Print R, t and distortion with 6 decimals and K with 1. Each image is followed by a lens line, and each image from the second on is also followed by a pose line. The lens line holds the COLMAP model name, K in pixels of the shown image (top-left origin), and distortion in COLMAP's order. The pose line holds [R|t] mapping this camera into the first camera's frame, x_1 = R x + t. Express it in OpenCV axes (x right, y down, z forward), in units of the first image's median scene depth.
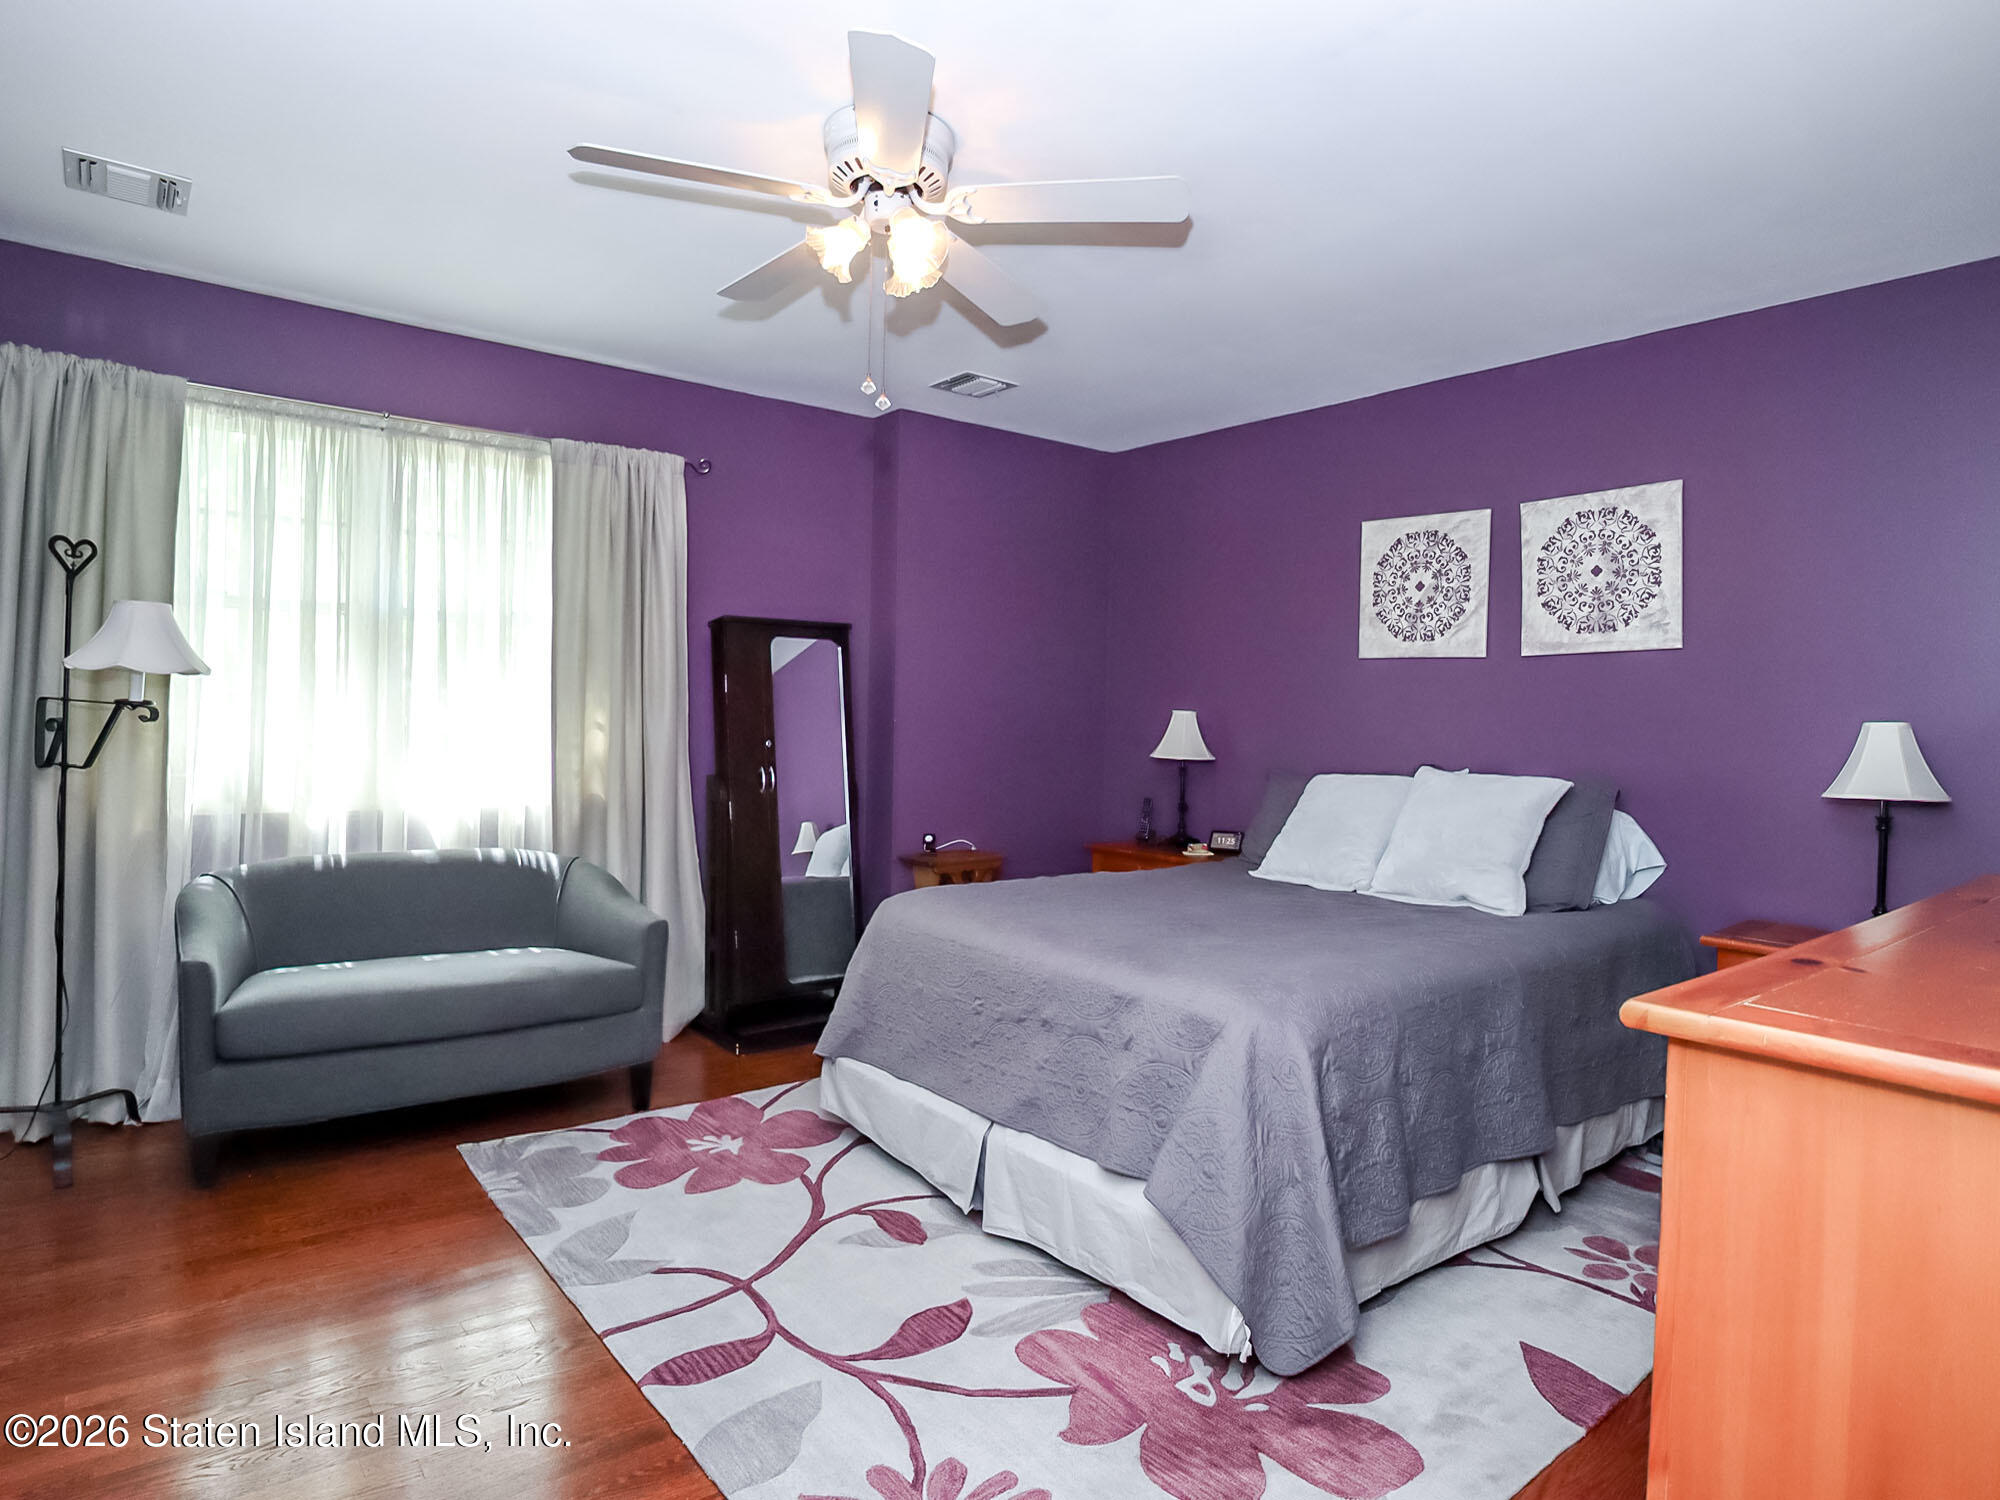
lens RADIAL K [[1112.4, 0, 1000.0], [0, 1112.4, 750.0], [0, 0, 1]] dist [-0.006542, 0.000081]
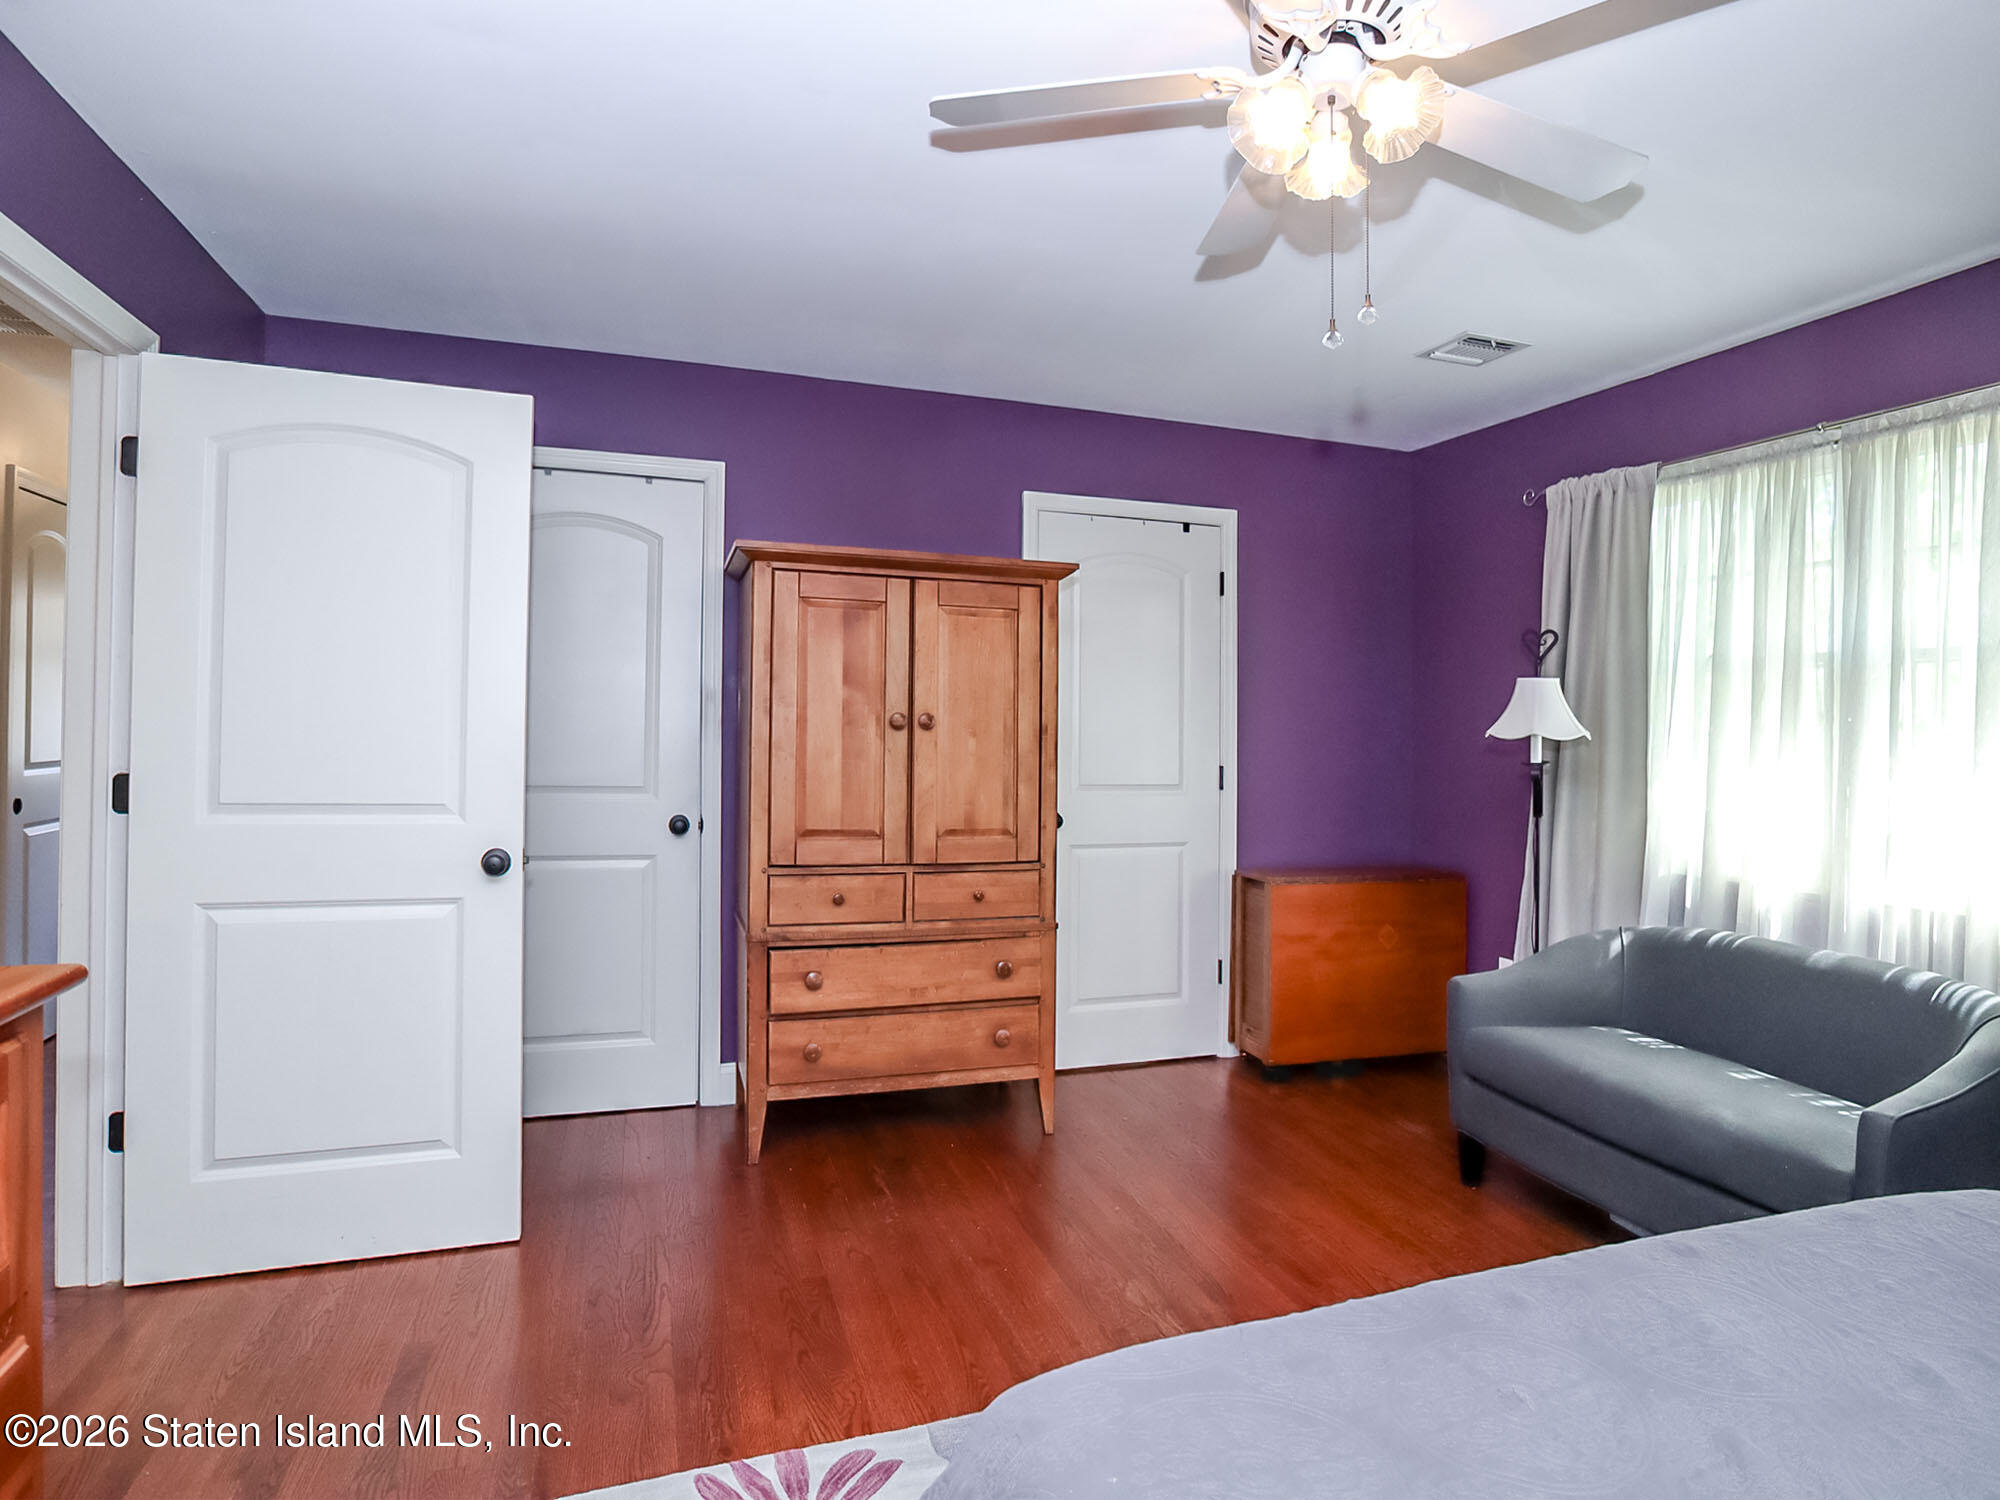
lens RADIAL K [[1112.4, 0, 1000.0], [0, 1112.4, 750.0], [0, 0, 1]] dist [-0.006542, 0.000081]
pose [[-0.324806, 0.009390, -0.945734, 0.455084], [-0.024862, 0.999520, 0.018462, -0.060156], [0.945454, 0.029509, -0.324417, 0.712953]]
